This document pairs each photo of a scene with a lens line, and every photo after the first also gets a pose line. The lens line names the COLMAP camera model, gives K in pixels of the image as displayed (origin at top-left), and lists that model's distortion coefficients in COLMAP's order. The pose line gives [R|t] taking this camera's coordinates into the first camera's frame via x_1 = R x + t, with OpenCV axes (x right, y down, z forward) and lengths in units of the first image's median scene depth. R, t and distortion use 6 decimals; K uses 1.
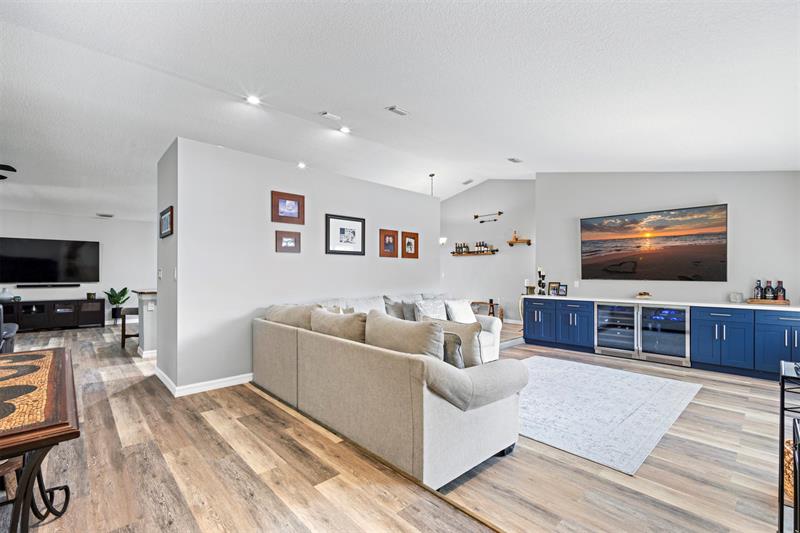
lens RADIAL K [[349.5, 0, 393.0], [0, 349.5, 272.7], [0, 0, 1]] dist [-0.001300, 0.000217]
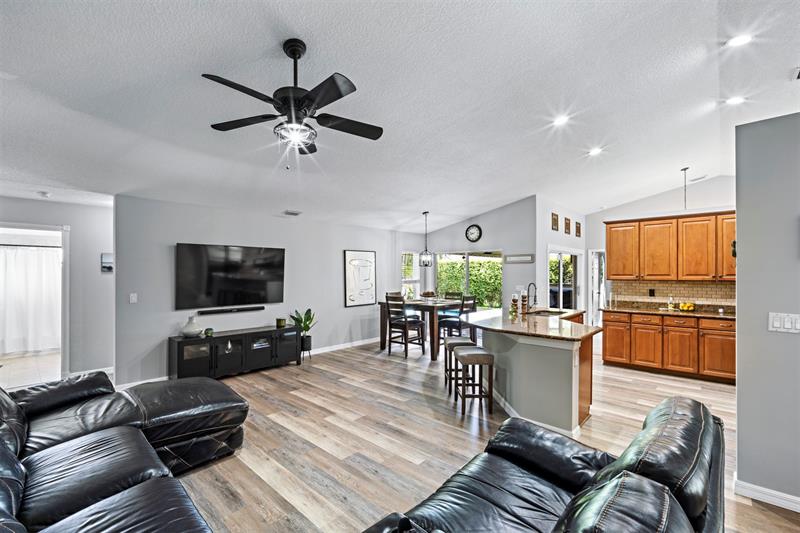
lens RADIAL K [[349.5, 0, 393.0], [0, 349.5, 272.7], [0, 0, 1]] dist [-0.001300, 0.000217]
pose [[0.997210, -0.001749, 0.074623, -1.056350], [0.001407, 0.999988, 0.004625, -0.063574], [-0.074630, -0.004507, 0.997201, 0.388589]]
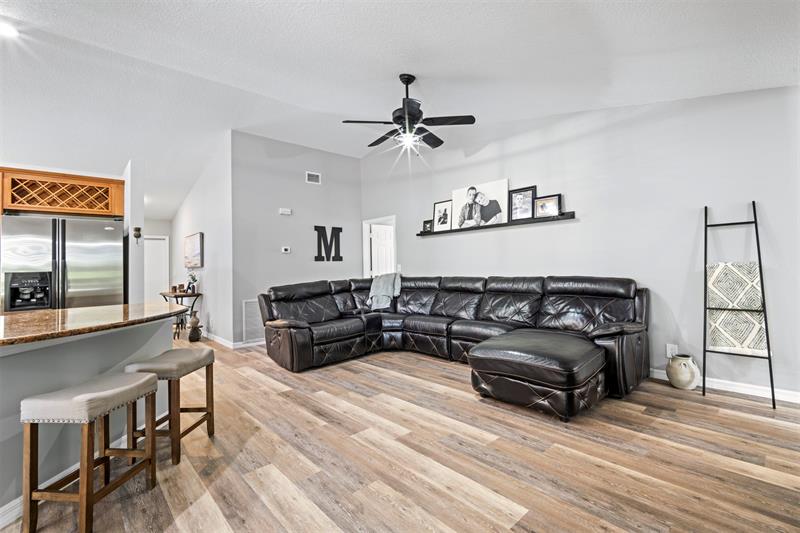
lens RADIAL K [[357.6, 0, 393.8], [0, 357.6, 254.6], [0, 0, 1]] dist [-0.001501, -0.000033]
pose [[-0.999631, 0.025646, 0.008991, -1.130477], [0.025266, 0.998876, -0.040107, 0.003375], [-0.010010, -0.039865, -0.999155, 1.629918]]
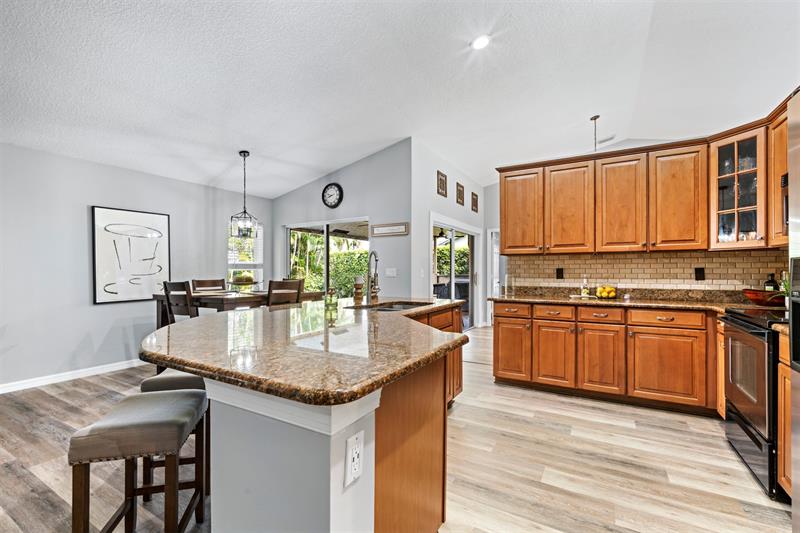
lens RADIAL K [[353.8, 0, 393.5], [0, 353.8, 271.7], [0, 0, 1]] dist [-0.002503, -0.000263]
pose [[0.957075, -0.002211, 0.289833, -0.716408], [0.000103, 0.999973, 0.007289, -0.001515], [-0.289841, -0.006946, 0.957050, 0.809874]]
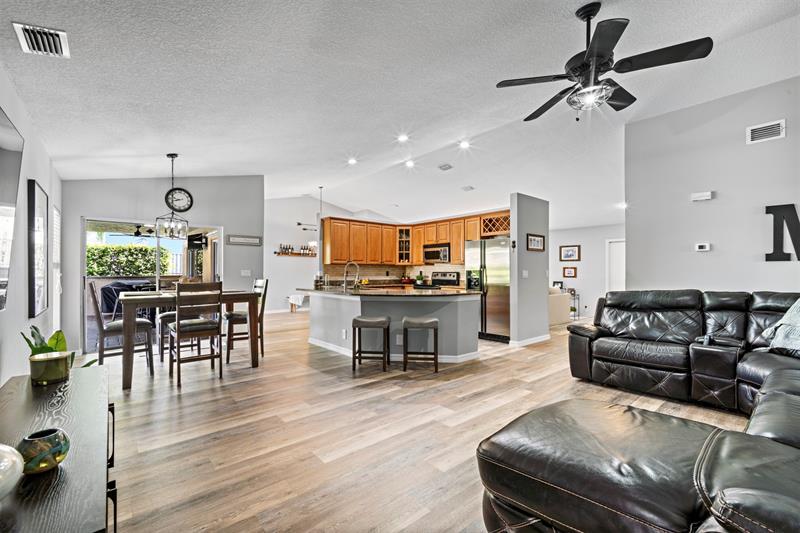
lens RADIAL K [[345.6, 0, 396.0], [0, 345.6, 267.9], [0, 0, 1]] dist [-0.000096, -0.000051]
pose [[0.038309, 0.012515, 0.999188, -1.680089], [-0.006789, 0.999902, -0.012263, -0.000114], [-0.999243, -0.006314, 0.038390, 1.172668]]
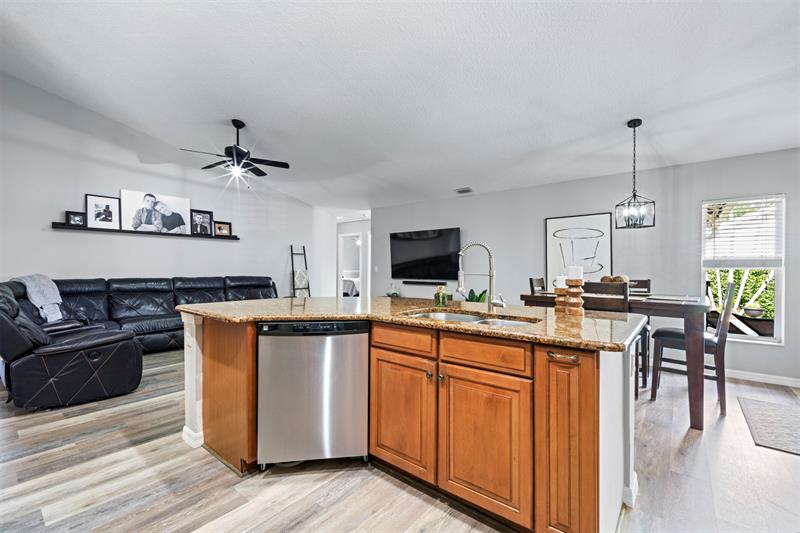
lens RADIAL K [[350.3, 0, 393.8], [0, 350.3, 265.4], [0, 0, 1]] dist [-0.004828, -0.000432]
pose [[0.135917, -0.009398, -0.990676, -0.174804], [-0.000345, 0.999954, -0.009533, 0.002795], [0.990720, 0.001637, 0.135908, 1.198455]]
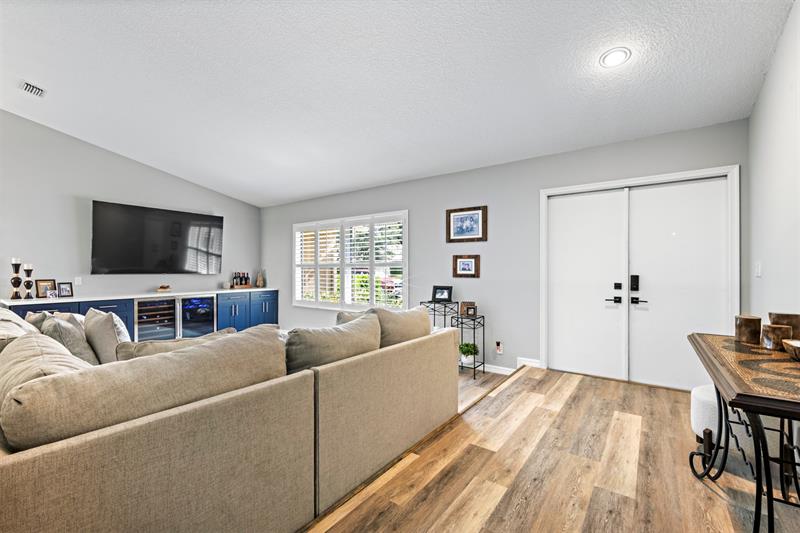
lens RADIAL K [[345.6, 0, 396.0], [0, 345.6, 267.9], [0, 0, 1]] dist [-0.000096, -0.000051]
pose [[-0.184967, 0.001308, 0.982744, -0.493637], [-0.005651, 0.999981, -0.002395, 0.002057], [-0.982728, -0.005997, -0.184957, 0.588666]]
